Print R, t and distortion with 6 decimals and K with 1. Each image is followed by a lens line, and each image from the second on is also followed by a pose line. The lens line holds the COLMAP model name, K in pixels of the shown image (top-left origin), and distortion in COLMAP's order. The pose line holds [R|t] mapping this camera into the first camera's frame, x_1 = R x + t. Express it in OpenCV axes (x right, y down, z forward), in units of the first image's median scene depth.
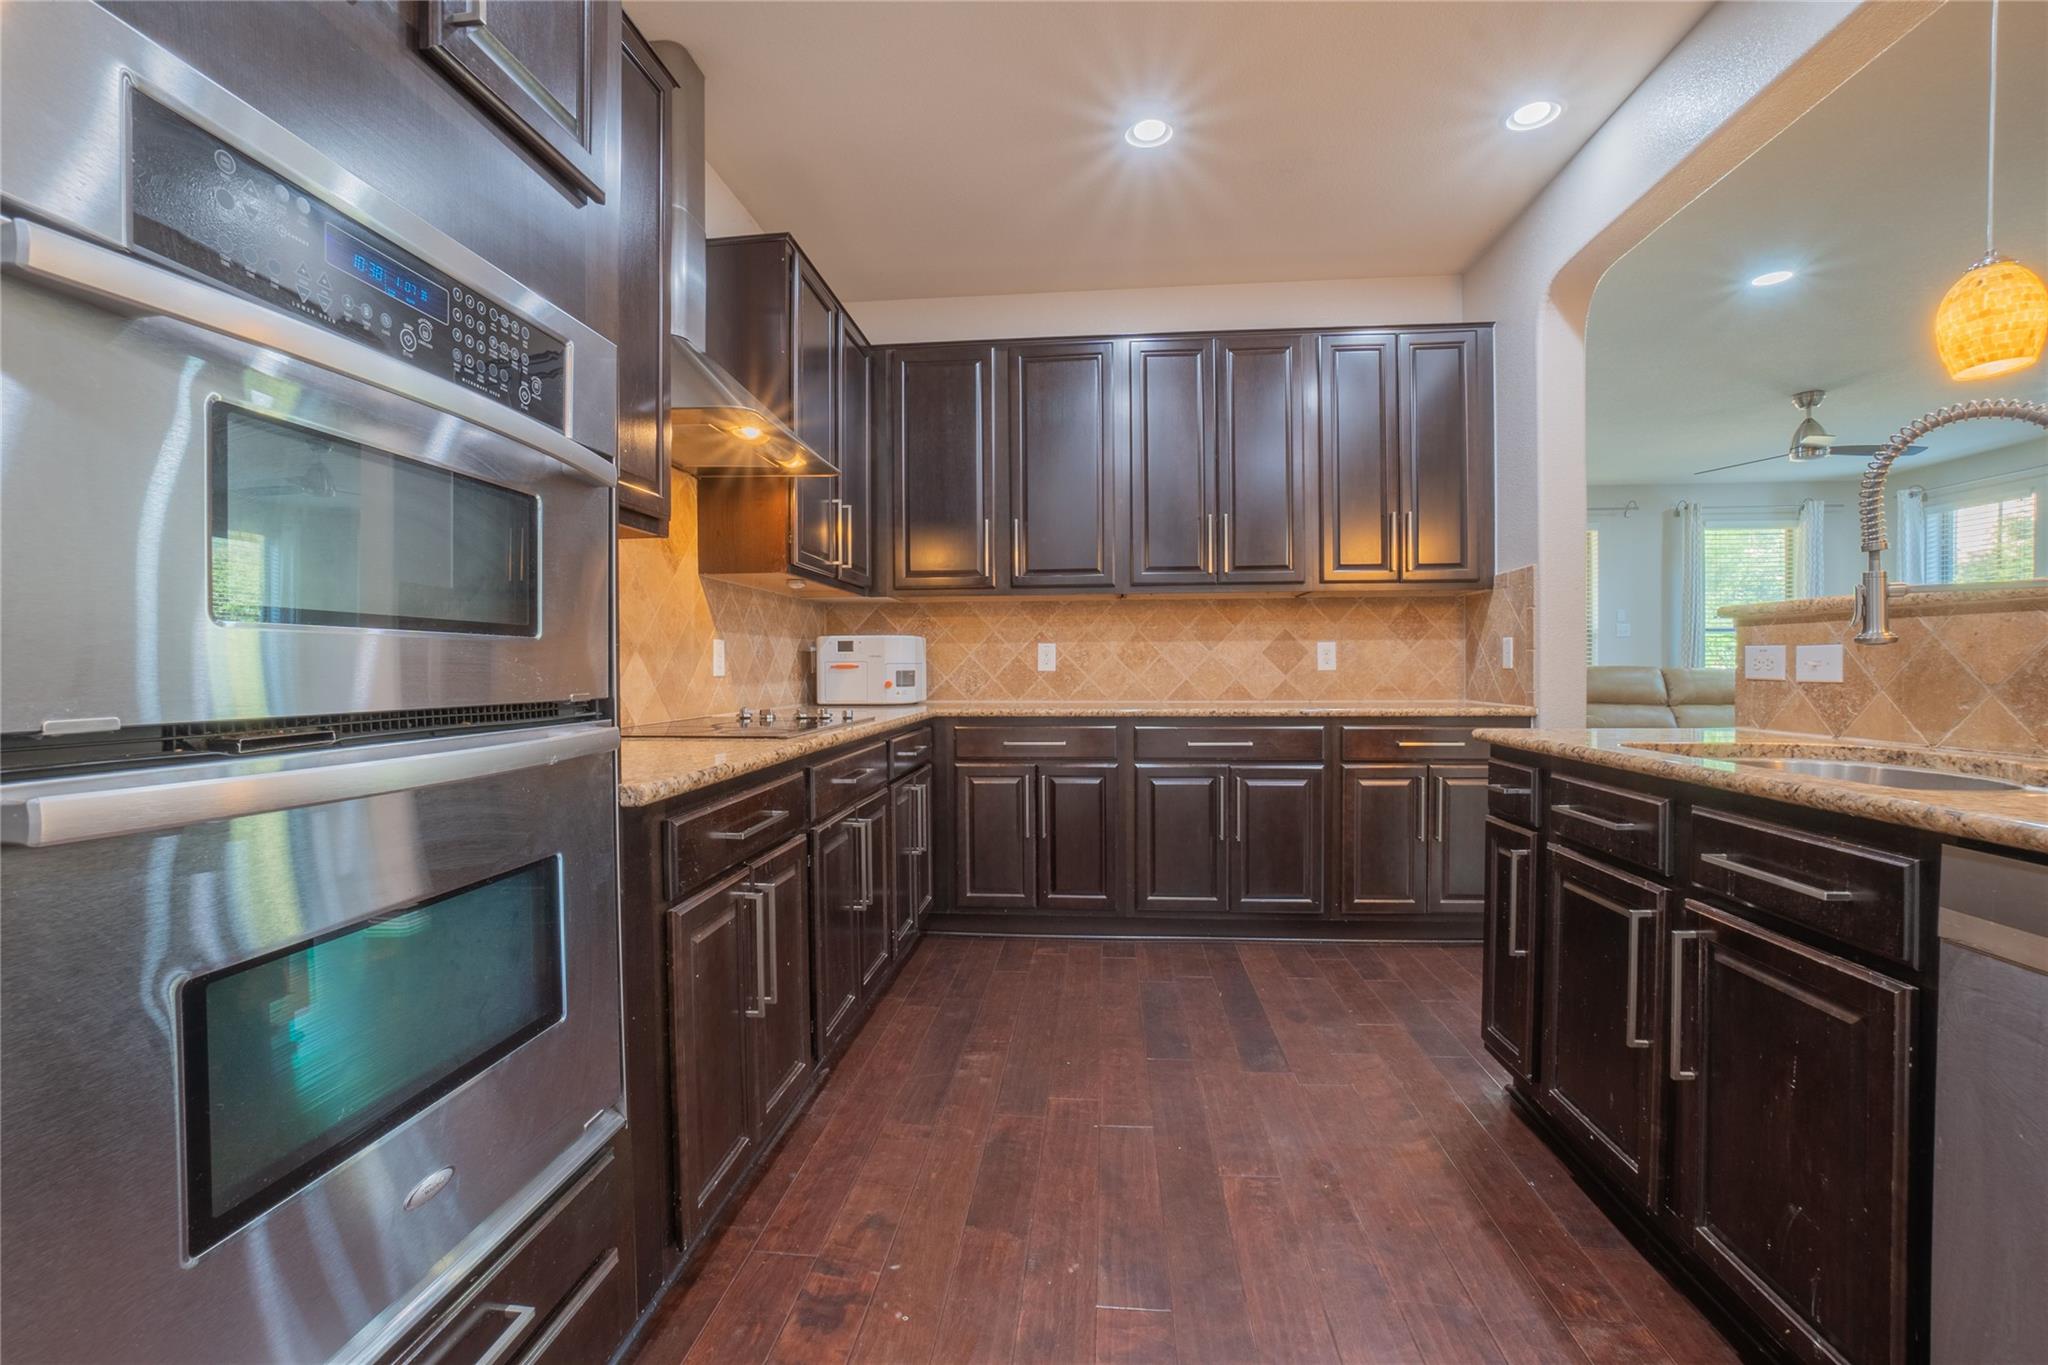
lens RADIAL K [[898.7, 0, 1015.9], [0, 898.7, 680.2], [0, 0, 1]] dist [-0.065719, 0.024199]
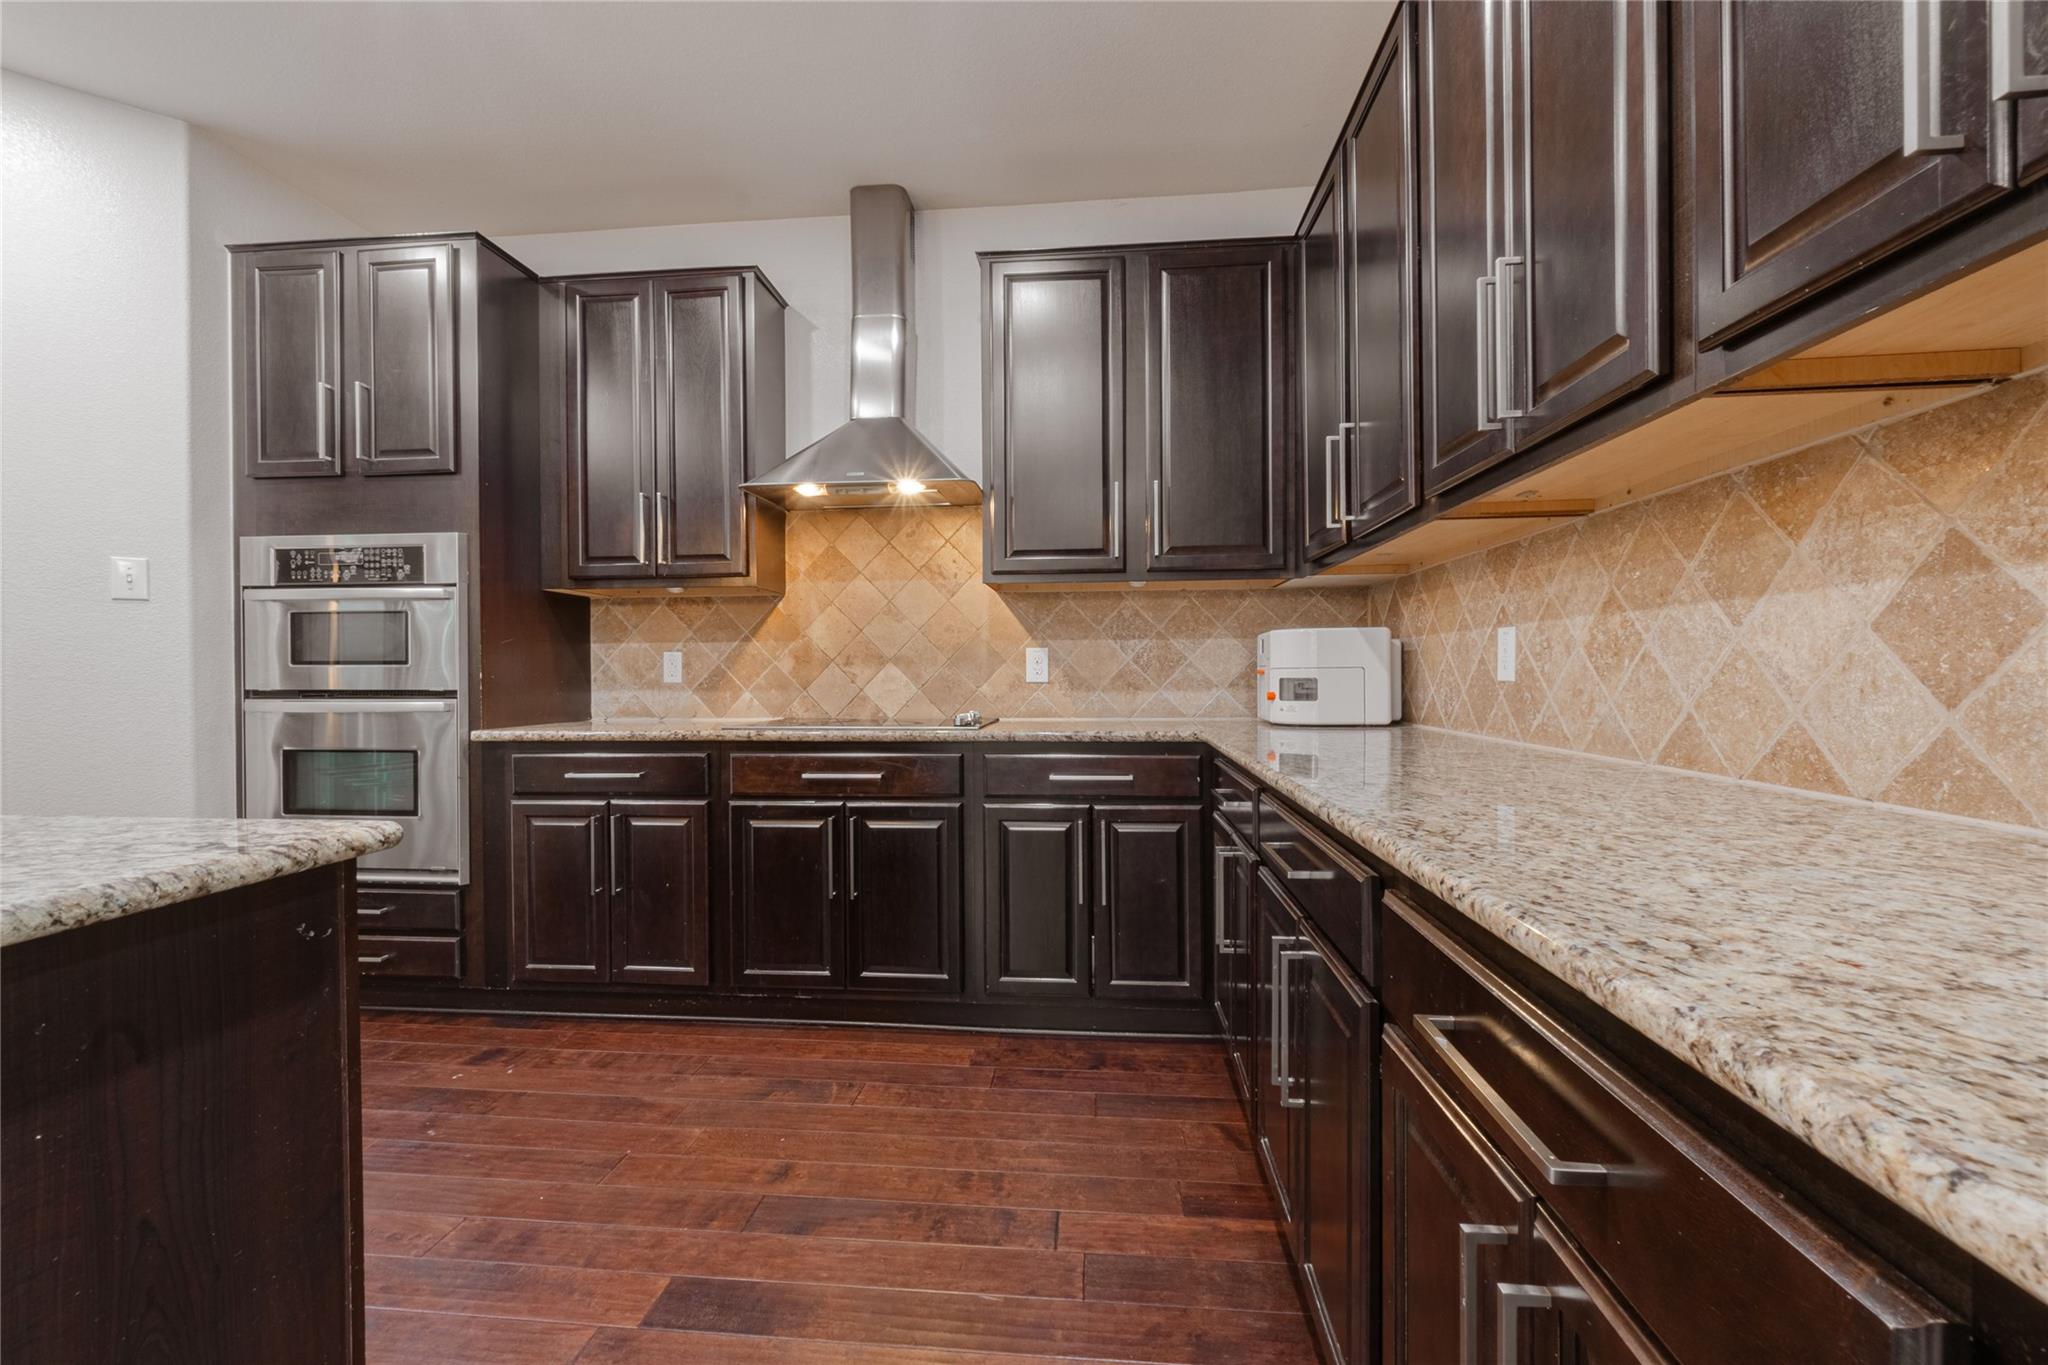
lens RADIAL K [[873.4, 0, 1013.4], [0, 873.4, 679.5], [0, 0, 1]] dist [-0.004945, 0.000624]
pose [[-0.002388, 0.012582, -0.999918, 0.533740], [-0.009311, 0.999877, 0.012604, -0.014999], [0.999954, 0.009341, -0.002271, 0.725385]]
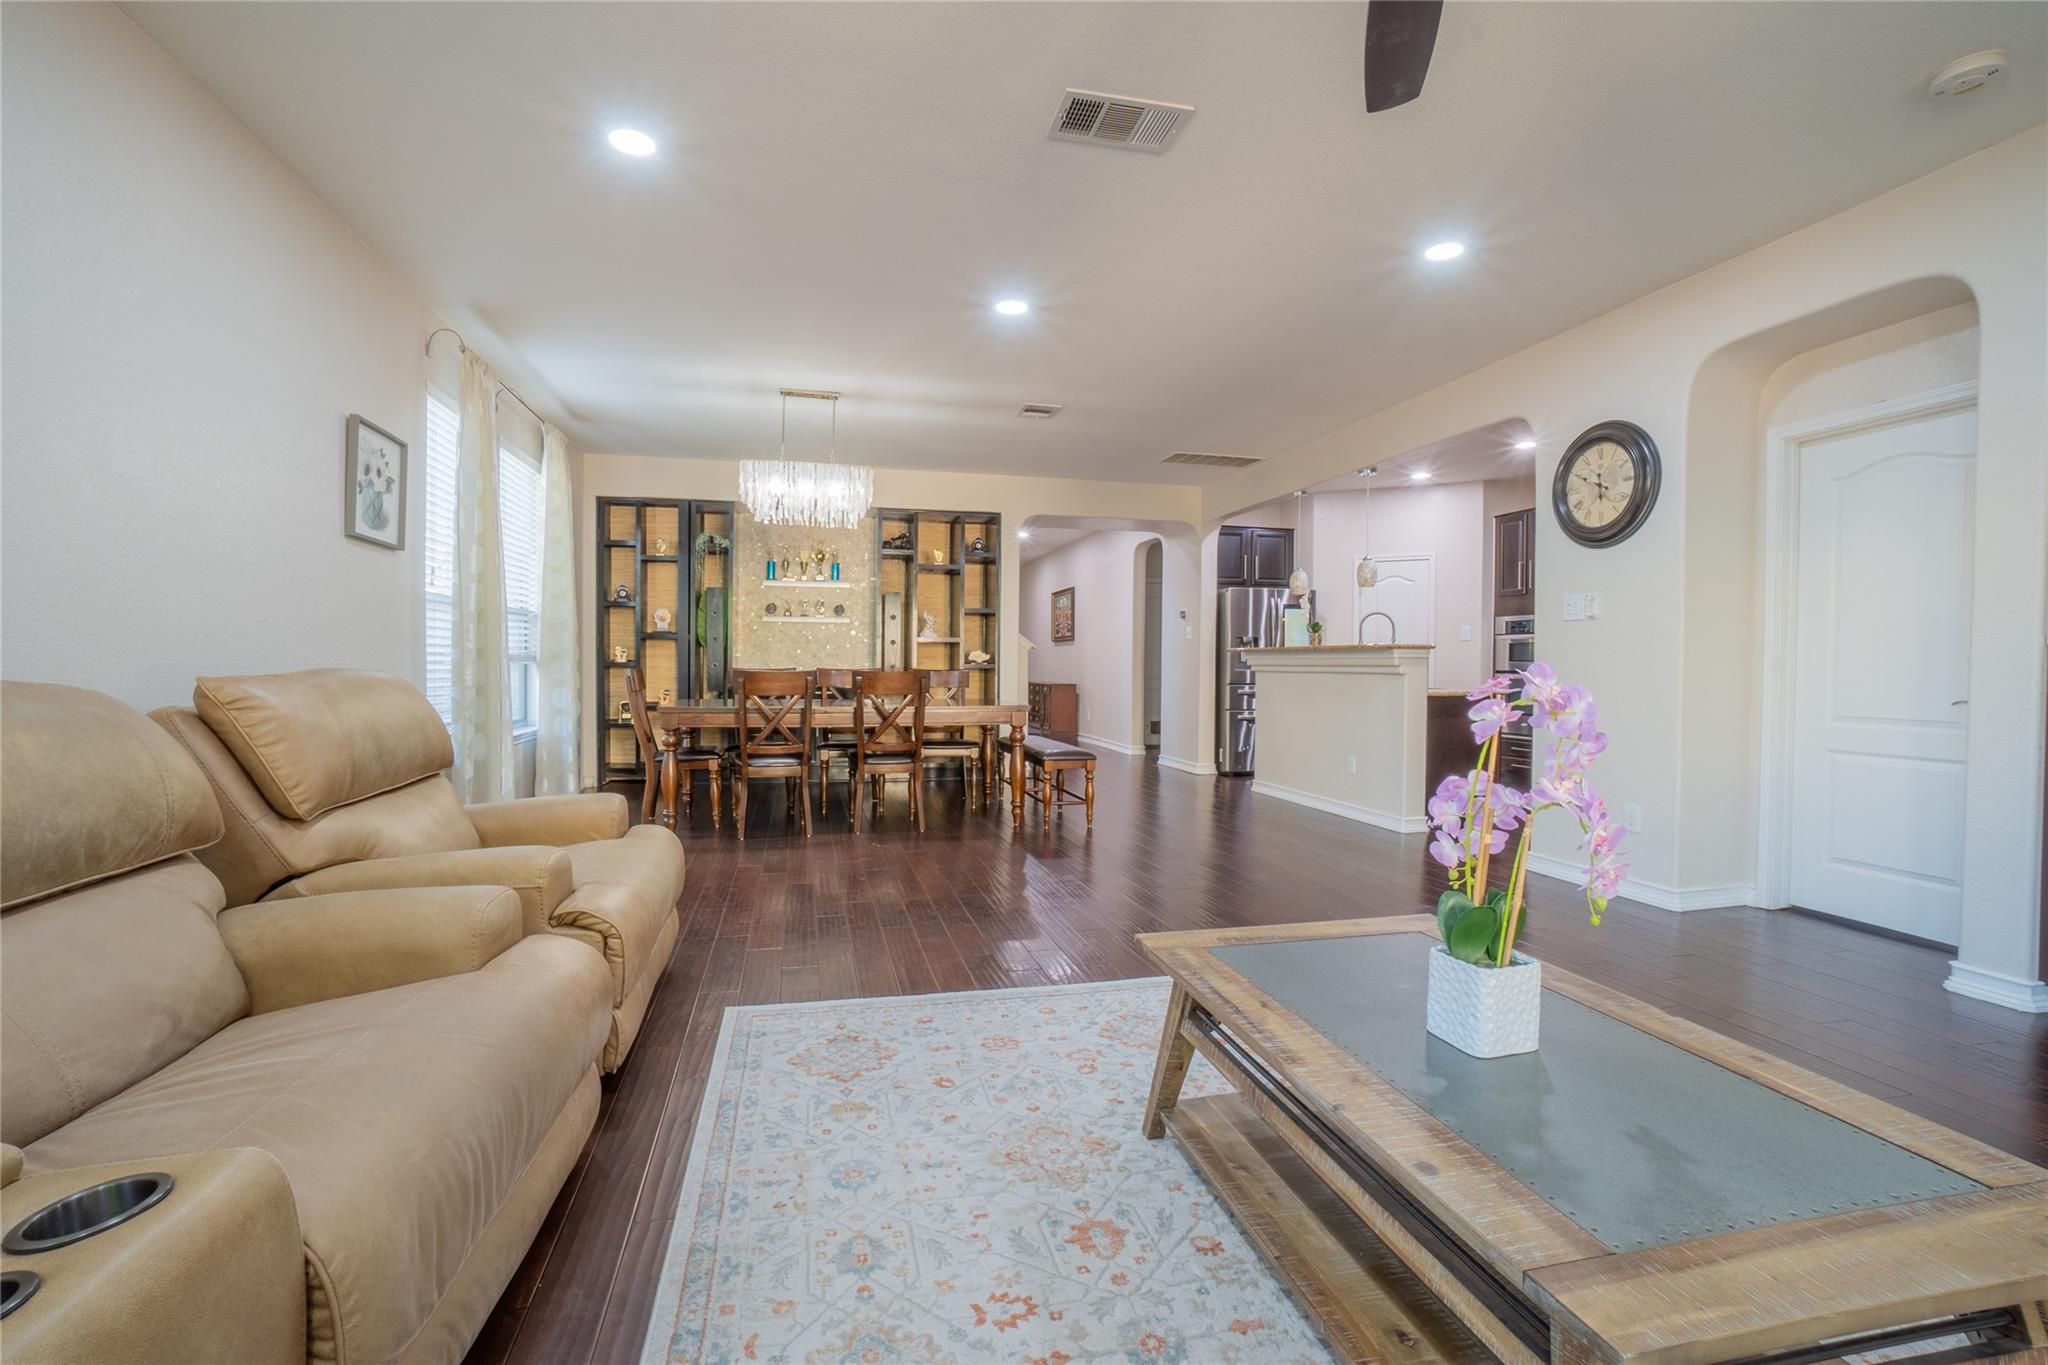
lens RADIAL K [[898.7, 0, 1015.9], [0, 898.7, 680.2], [0, 0, 1]] dist [-0.065719, 0.024199]
pose [[-0.945636, 0.007715, -0.325136, 1.545223], [-0.004741, 0.999285, 0.037501, -0.036865], [0.325193, 0.037003, -0.944923, 1.669014]]
